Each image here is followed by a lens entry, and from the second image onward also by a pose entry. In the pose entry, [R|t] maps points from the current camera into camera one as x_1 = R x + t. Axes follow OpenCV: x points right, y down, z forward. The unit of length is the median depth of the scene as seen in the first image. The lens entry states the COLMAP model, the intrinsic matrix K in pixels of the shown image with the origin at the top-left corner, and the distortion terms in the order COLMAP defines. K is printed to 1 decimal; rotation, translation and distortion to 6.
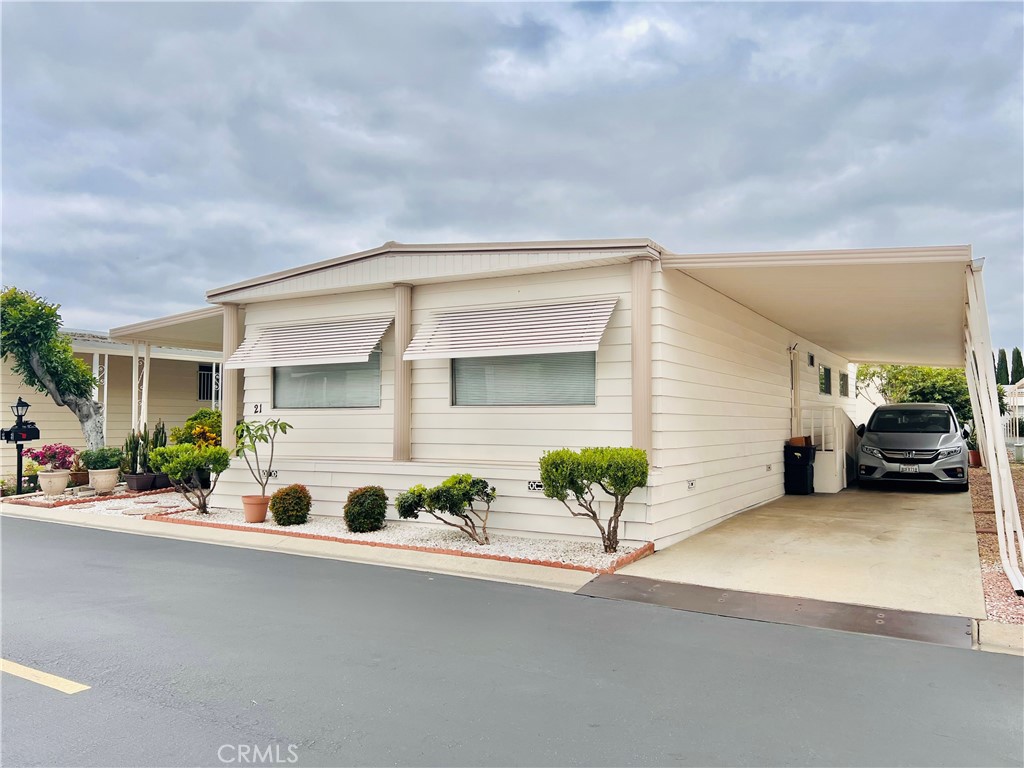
lens RADIAL K [[774.7, 0, 512.8], [0, 774.7, 382.1], [0, 0, 1]] dist [0.002221, -0.000222]
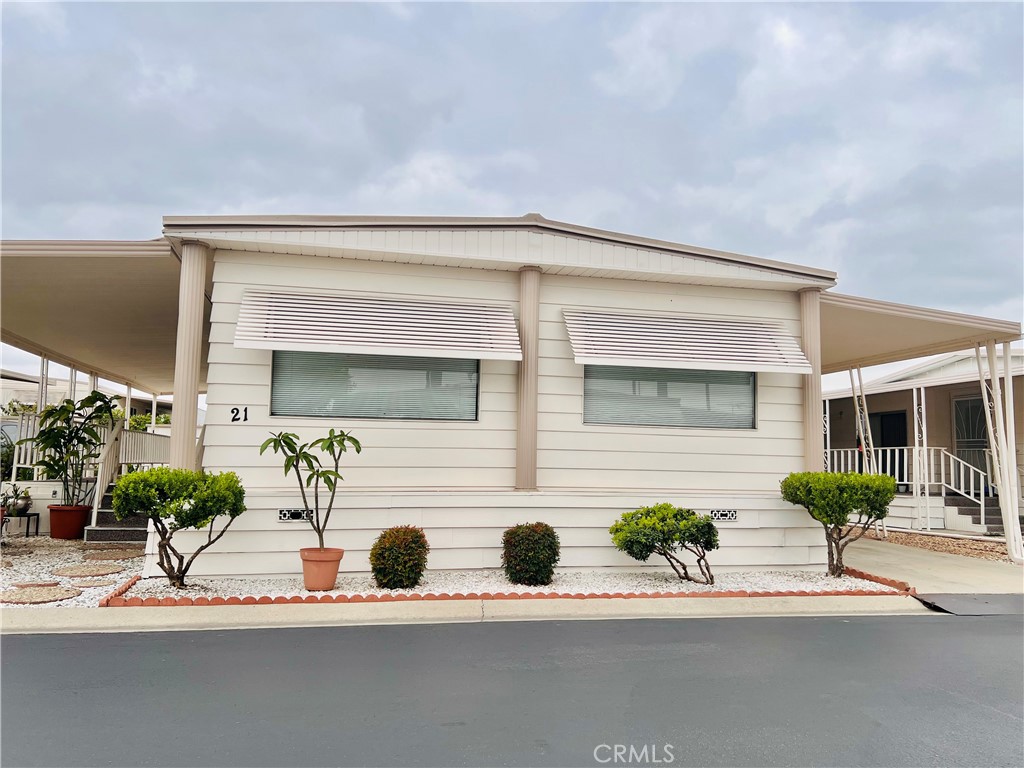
lens RADIAL K [[846.3, 0, 513.9], [0, 846.3, 388.0], [0, 0, 1]] dist [0.013305, 0.005901]
pose [[0.725665, 0.058442, 0.685562, -0.746653], [-0.058749, 0.998010, -0.022892, 0.017432], [-0.685535, -0.023665, 0.727655, 0.378190]]
